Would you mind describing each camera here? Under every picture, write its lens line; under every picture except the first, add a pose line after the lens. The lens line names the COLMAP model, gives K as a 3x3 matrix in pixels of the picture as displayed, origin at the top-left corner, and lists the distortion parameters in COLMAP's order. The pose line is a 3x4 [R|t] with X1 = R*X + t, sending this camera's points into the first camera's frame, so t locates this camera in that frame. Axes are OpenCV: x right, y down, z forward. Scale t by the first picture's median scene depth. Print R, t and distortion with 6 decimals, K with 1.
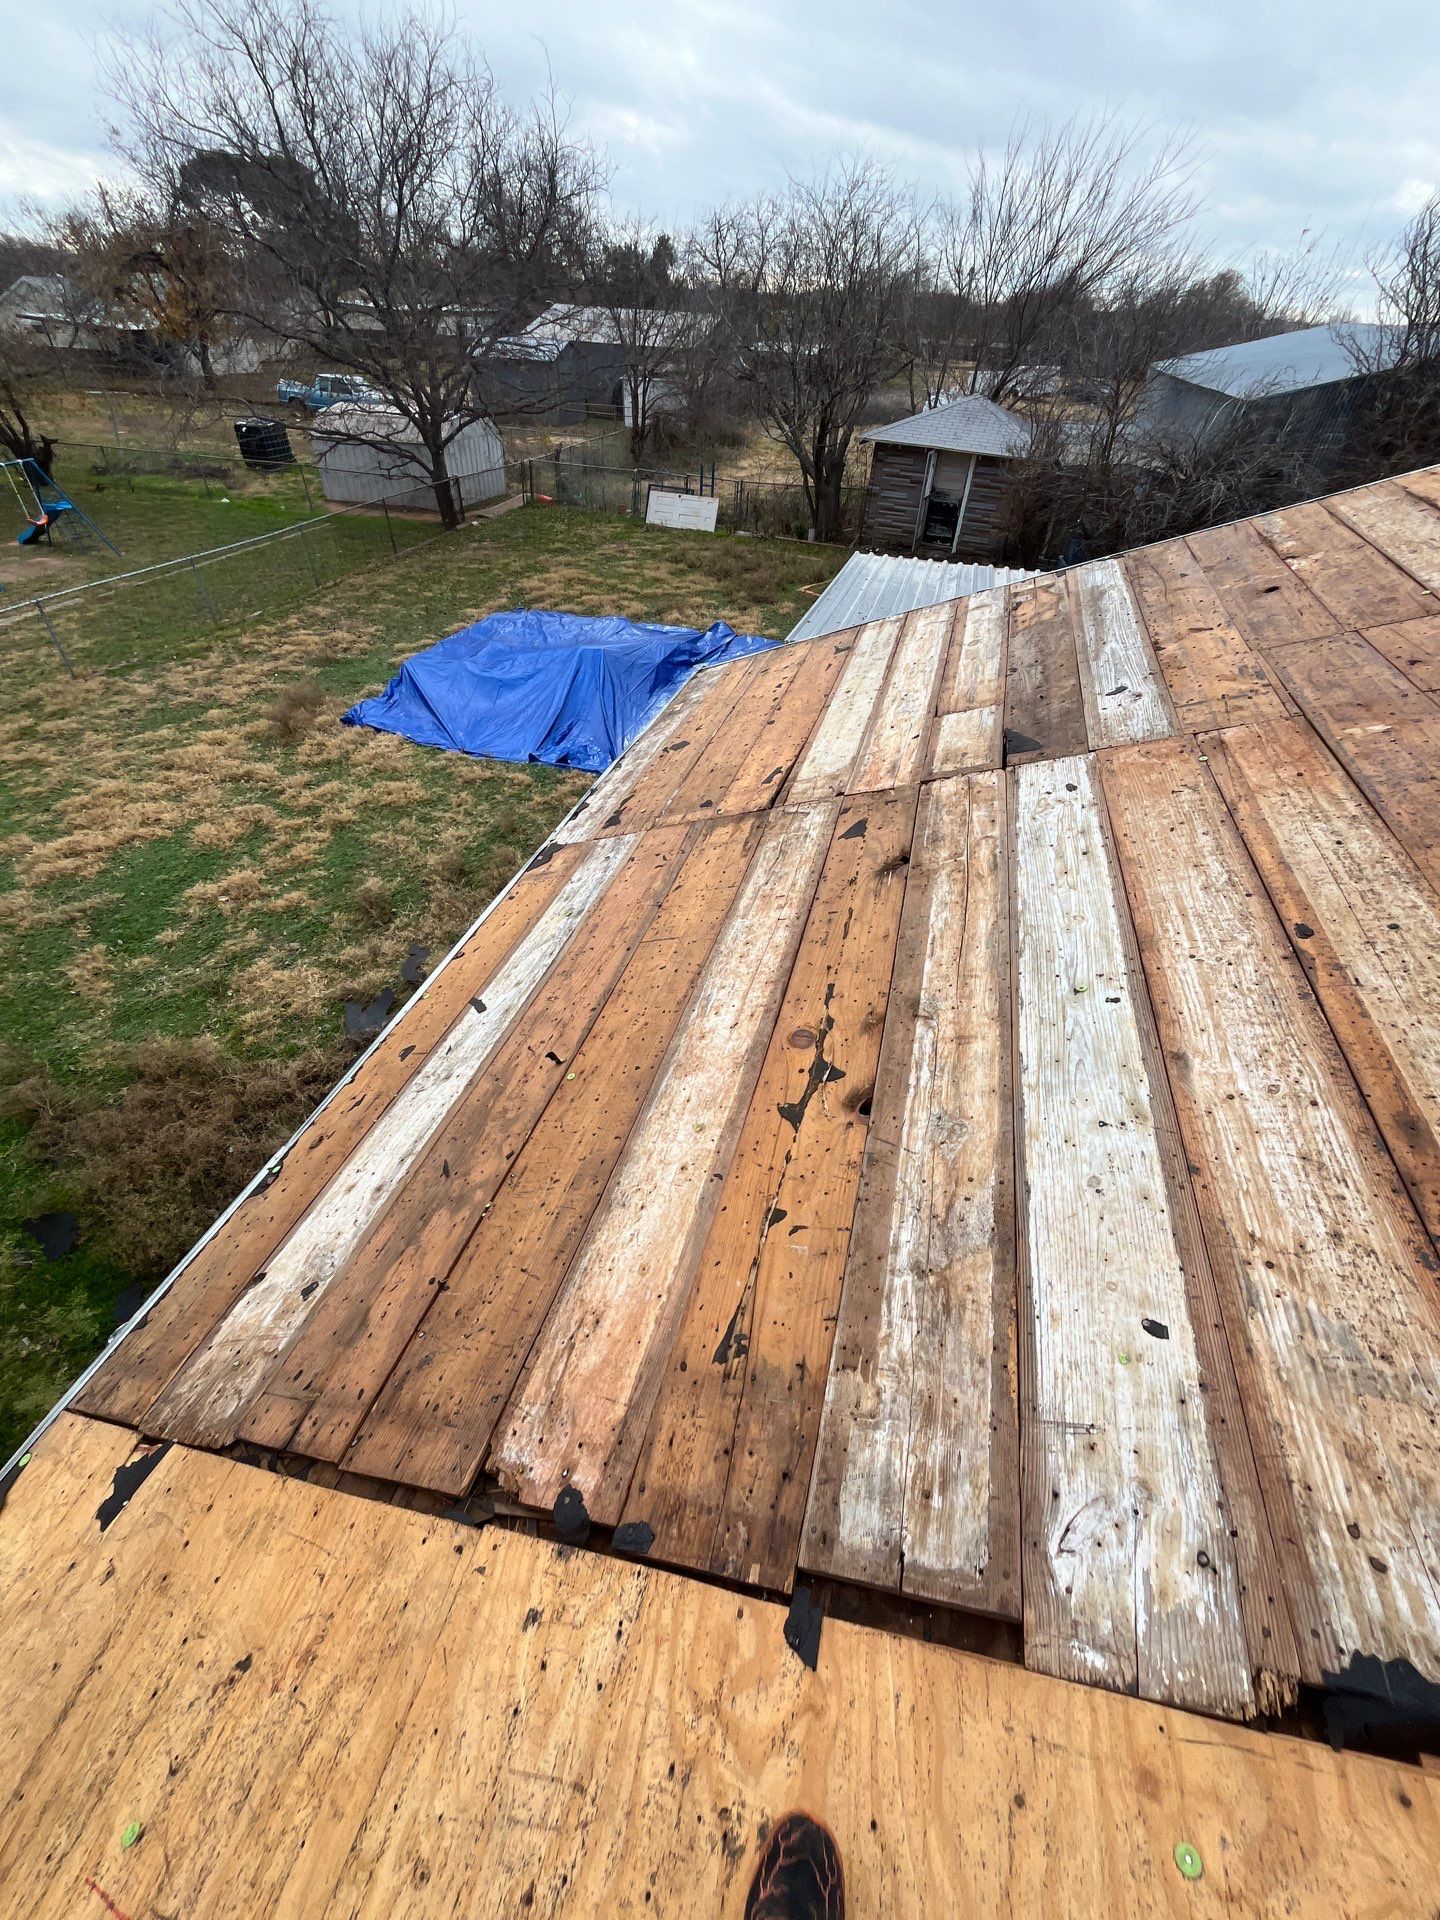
lens RADIAL K [[777.9, 0, 723.2], [0, 777.9, 947.5], [0, 0, 1]] dist [-0.007129, 0.000635]
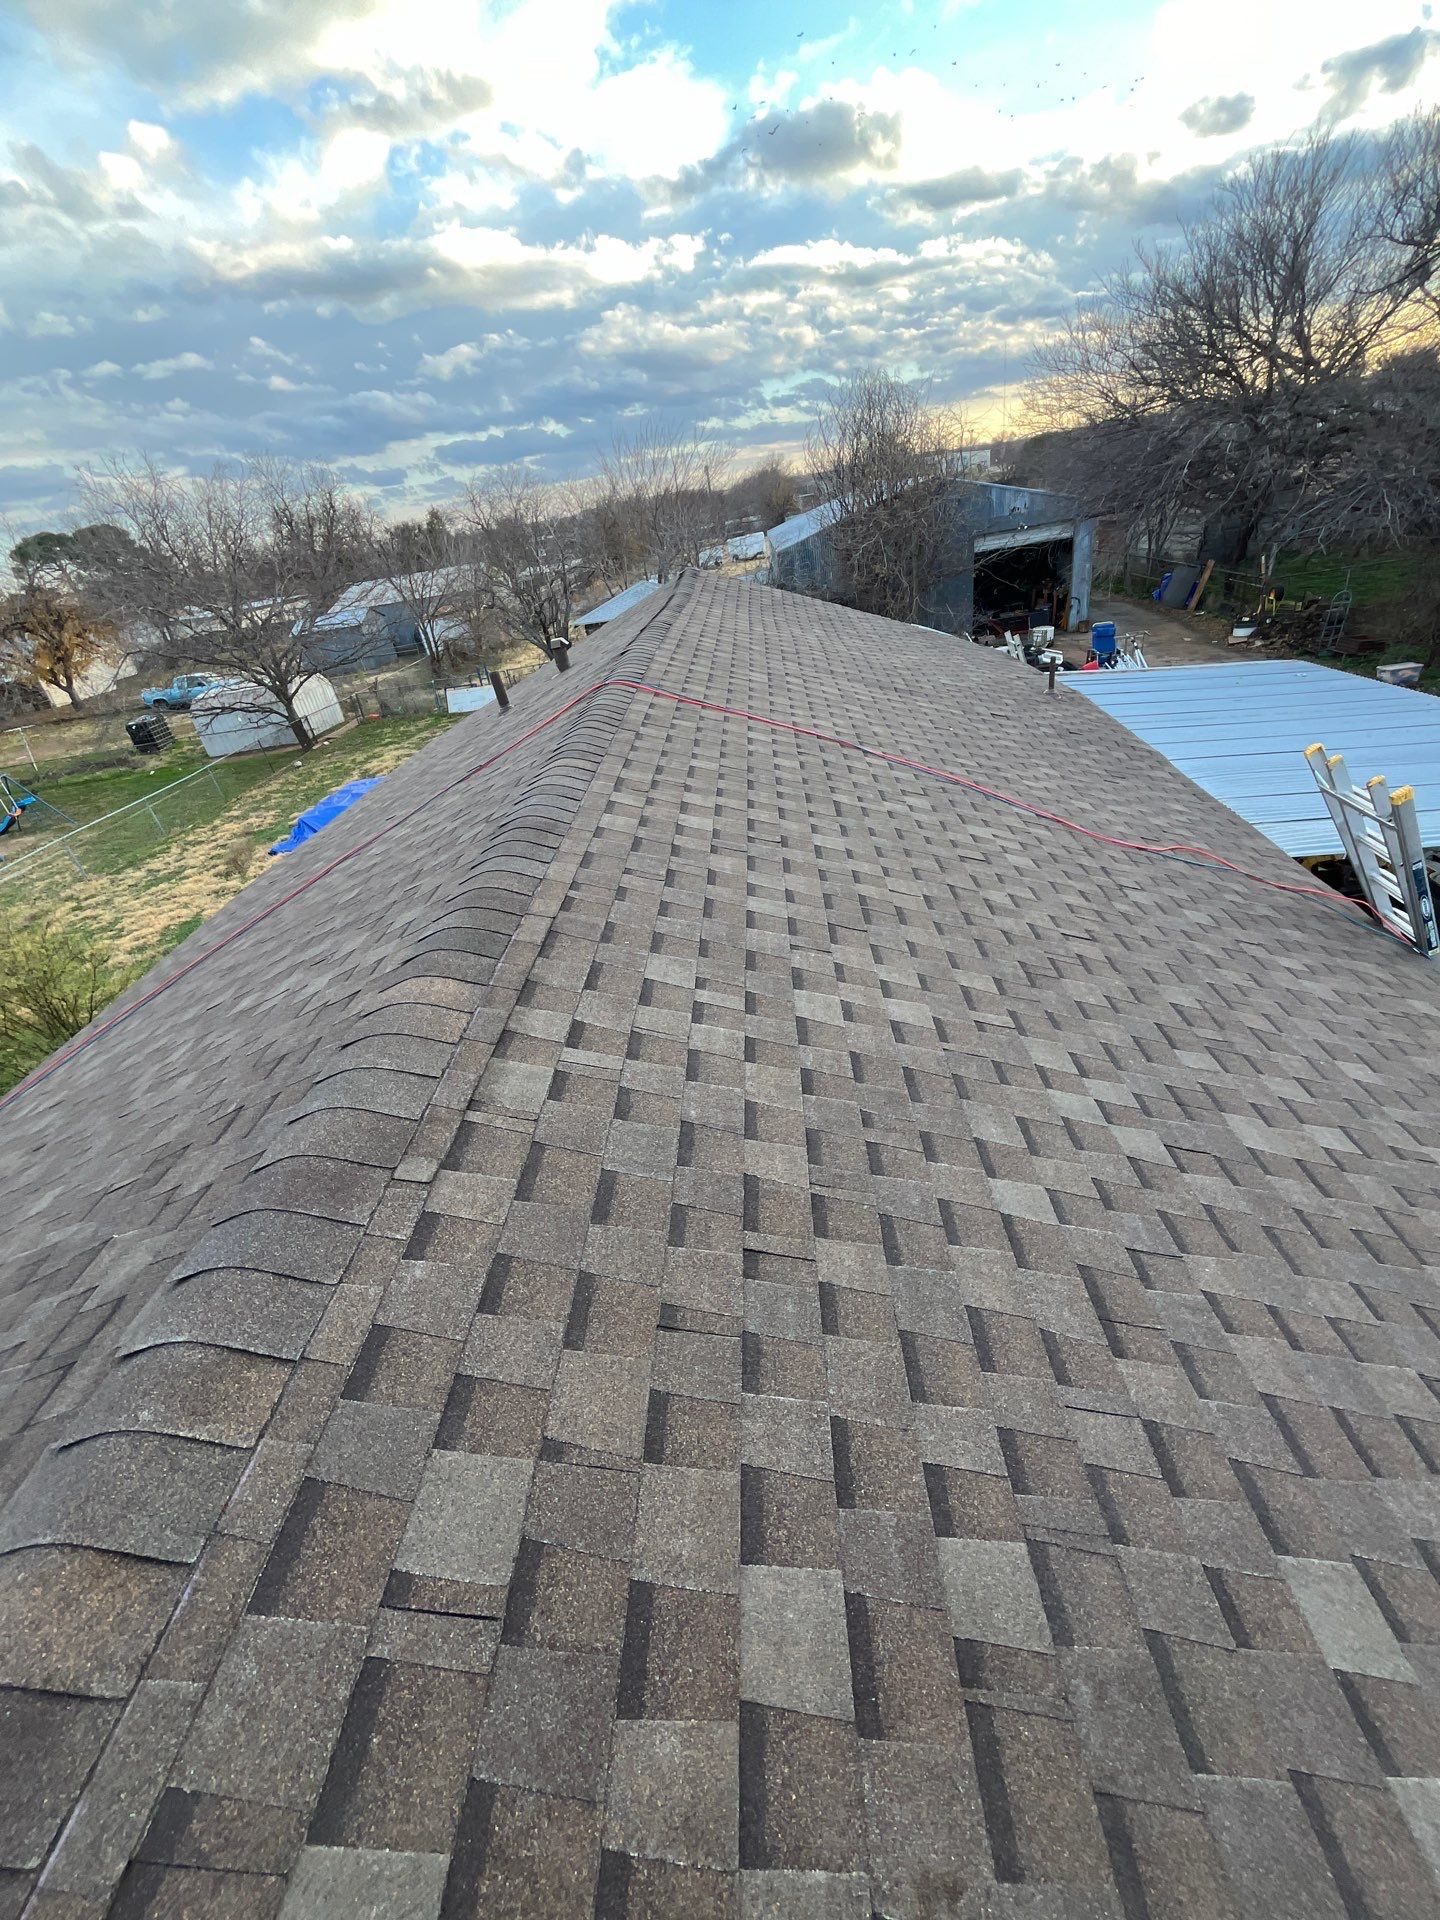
lens RADIAL K [[776.3, 0, 720.0], [0, 776.3, 951.2], [0, 0, 1]] dist [-0.003824, -0.000031]
pose [[0.953248, -0.282240, 0.107974, 0.162803], [0.296960, 0.941098, -0.161711, 0.395394], [-0.055973, 0.186215, 0.980913, -0.553085]]
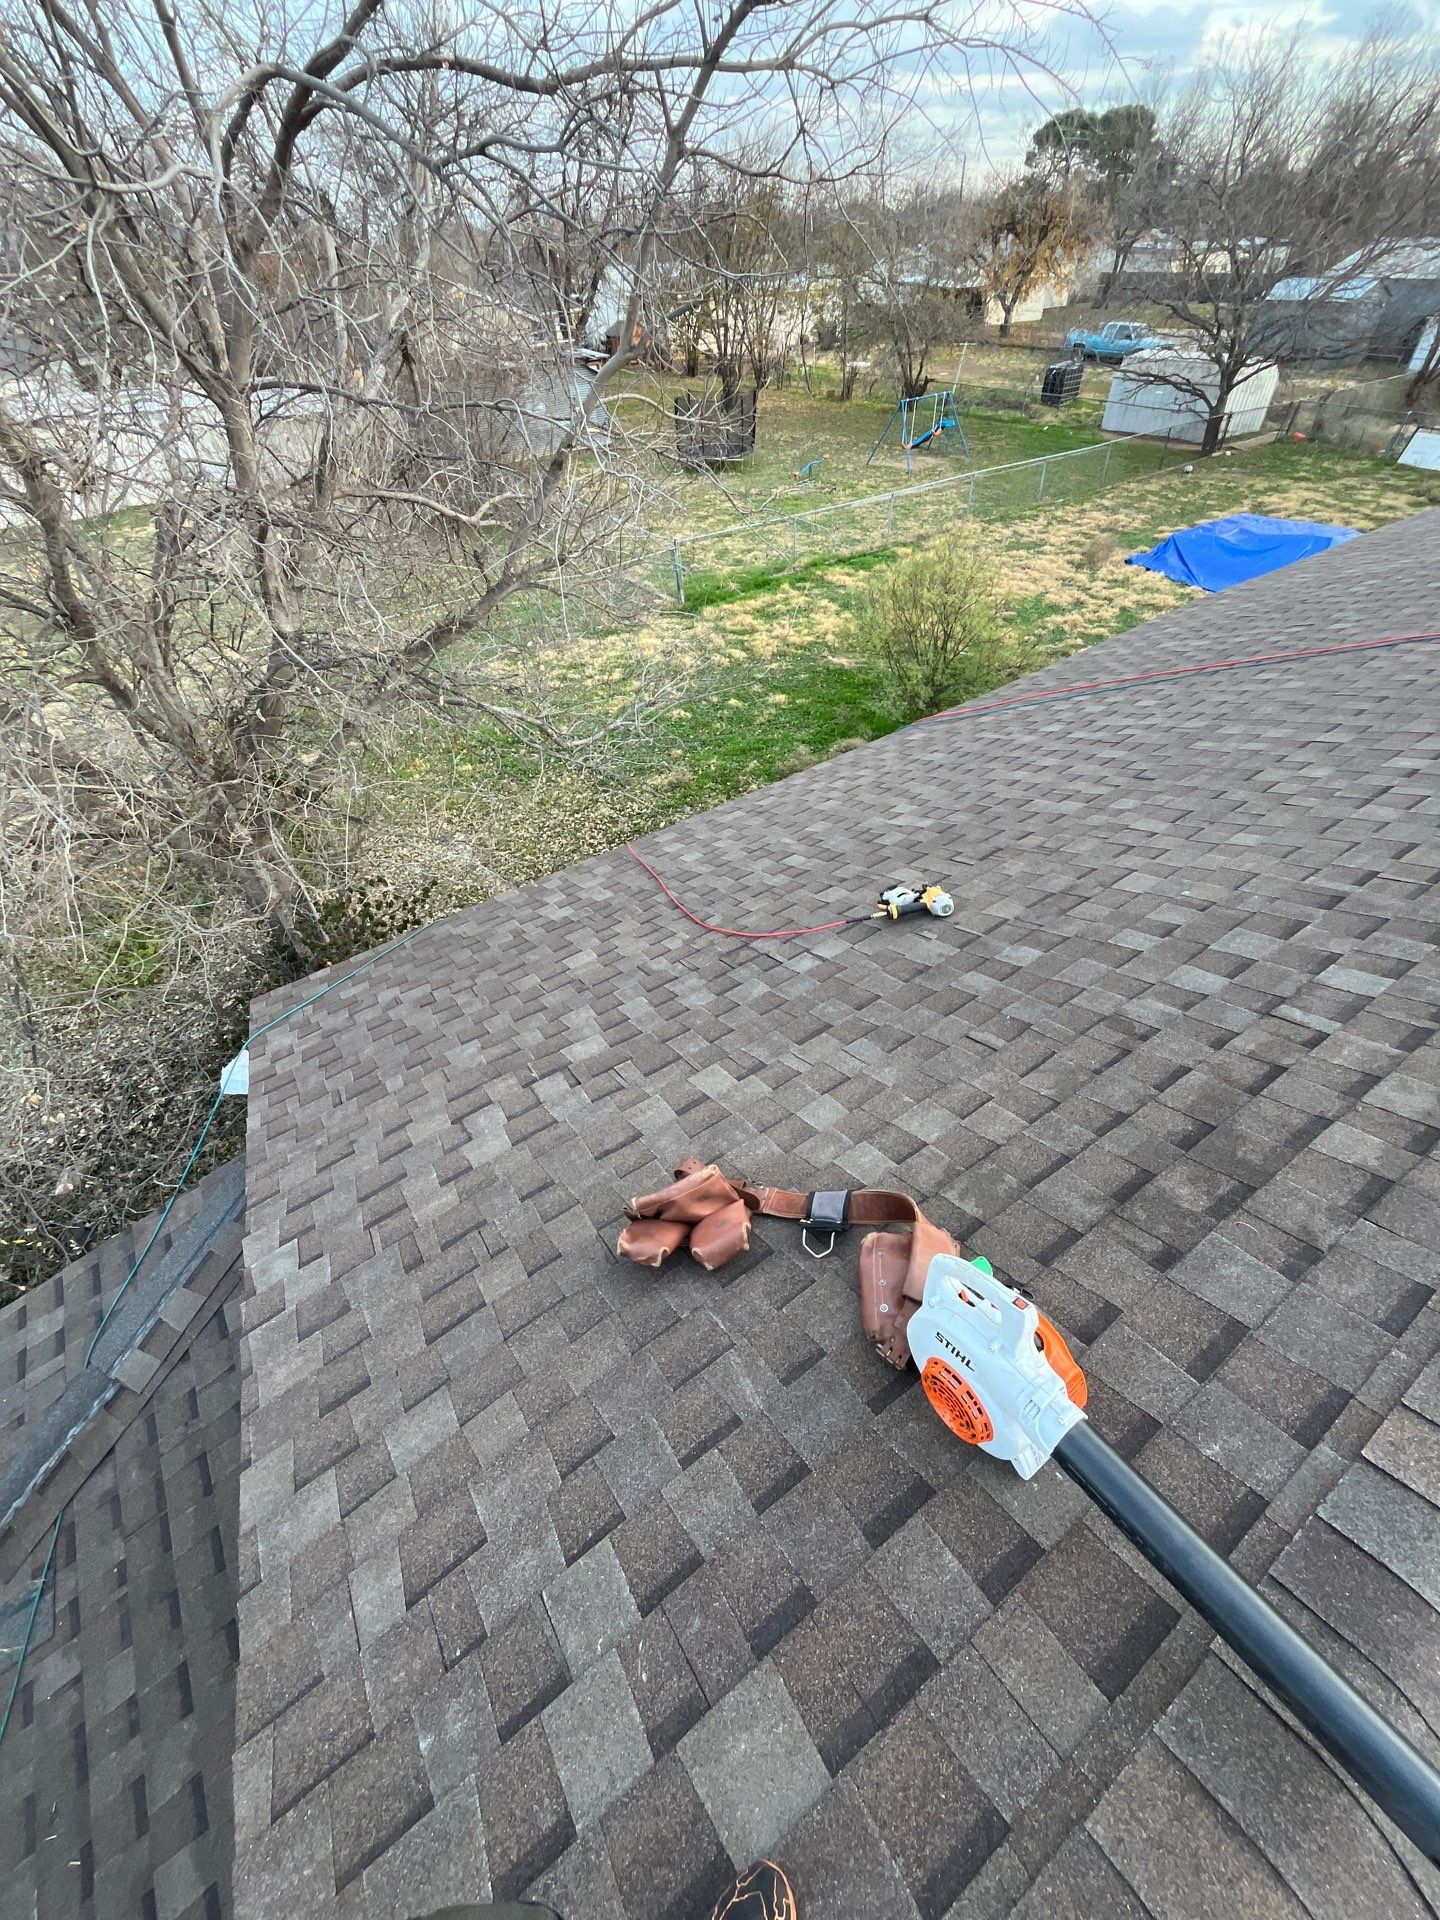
lens RADIAL K [[776.3, 0, 720.0], [0, 776.3, 951.2], [0, 0, 1]] dist [-0.003824, -0.000031]
pose [[0.758741, 0.387223, -0.523804, 0.021257], [-0.358437, 0.919630, 0.160635, 0.427202], [0.543907, 0.065870, 0.836556, -0.645486]]
